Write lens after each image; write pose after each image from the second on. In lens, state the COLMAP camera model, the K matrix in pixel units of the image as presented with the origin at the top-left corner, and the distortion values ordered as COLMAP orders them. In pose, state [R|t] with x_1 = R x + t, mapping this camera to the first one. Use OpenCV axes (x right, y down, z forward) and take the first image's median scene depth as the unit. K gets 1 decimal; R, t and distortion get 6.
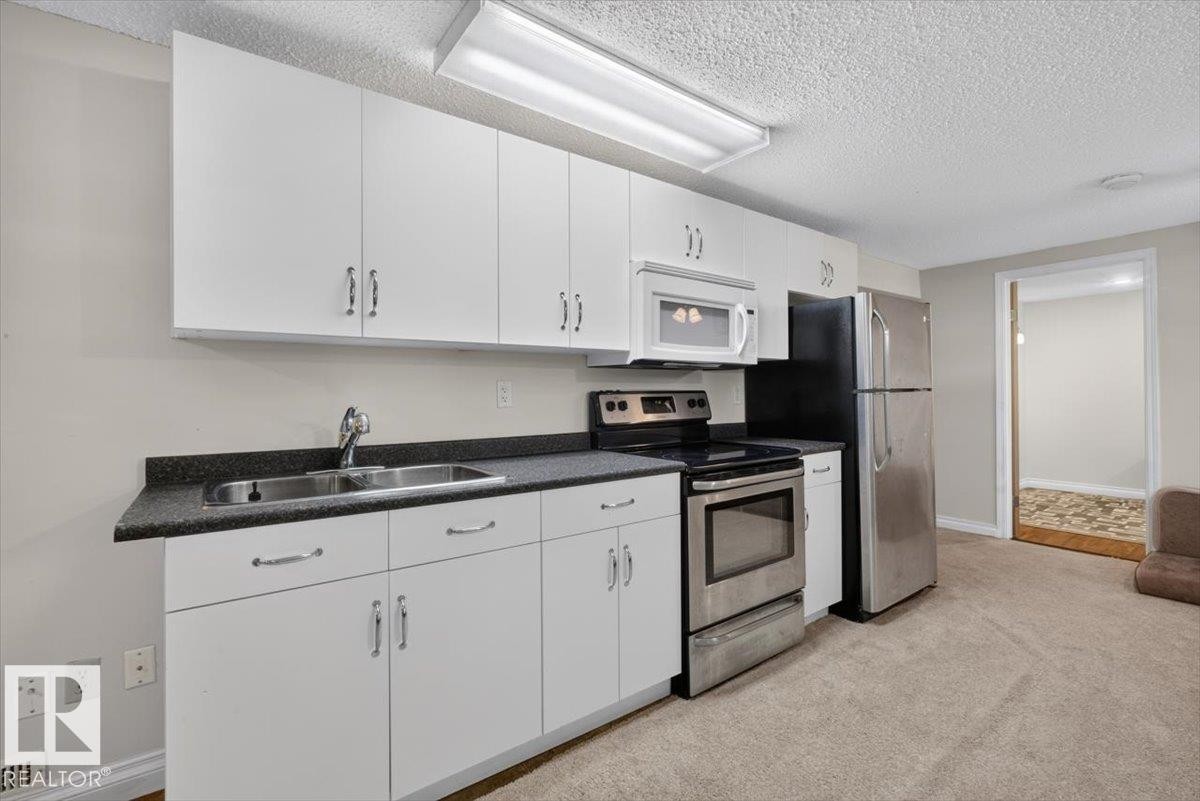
lens RADIAL K [[535.3, 0, 598.9], [0, 535.3, 391.4], [0, 0, 1]] dist [-0.000663, -0.000010]
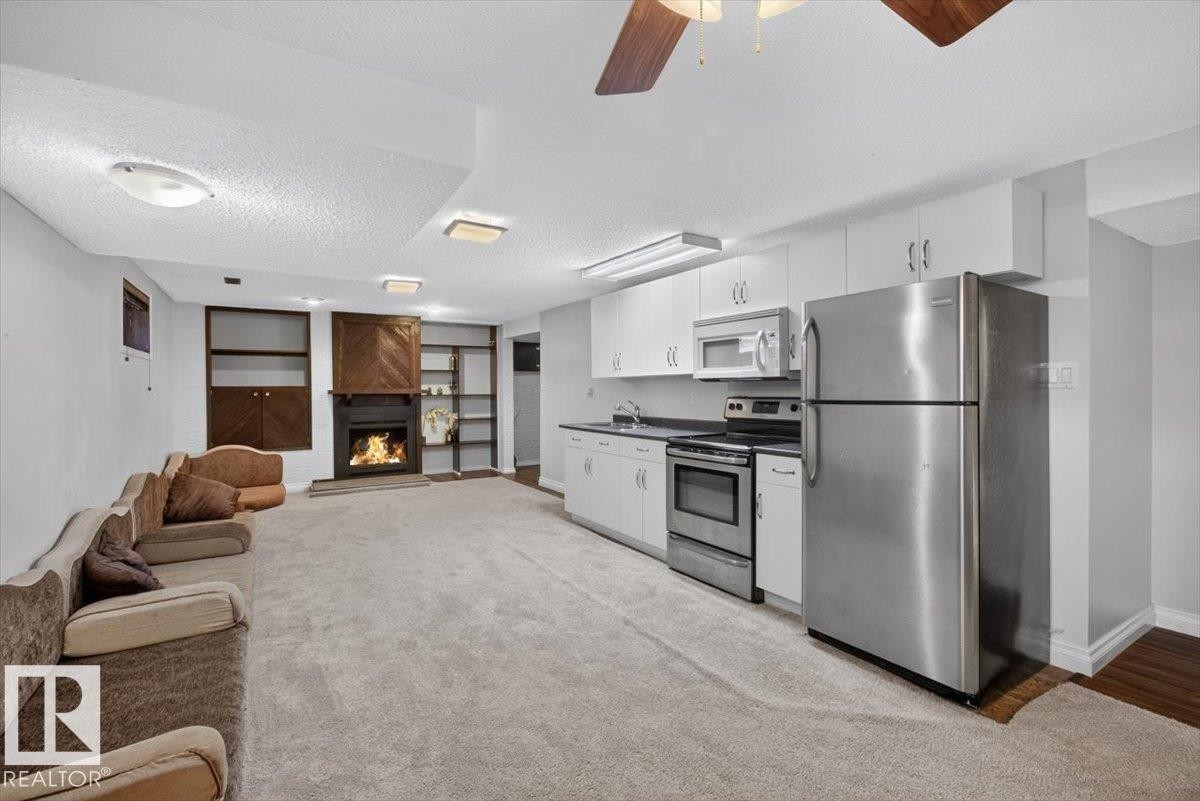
lens RADIAL K [[535.3, 0, 597.8], [0, 535.3, 394.7], [0, 0, 1]] dist [-0.000663, -0.000010]
pose [[-0.063301, 0.016804, -0.997853, 1.735390], [0.002490, 0.999858, 0.016680, -0.036771], [0.997991, -0.001429, -0.063334, 0.764270]]
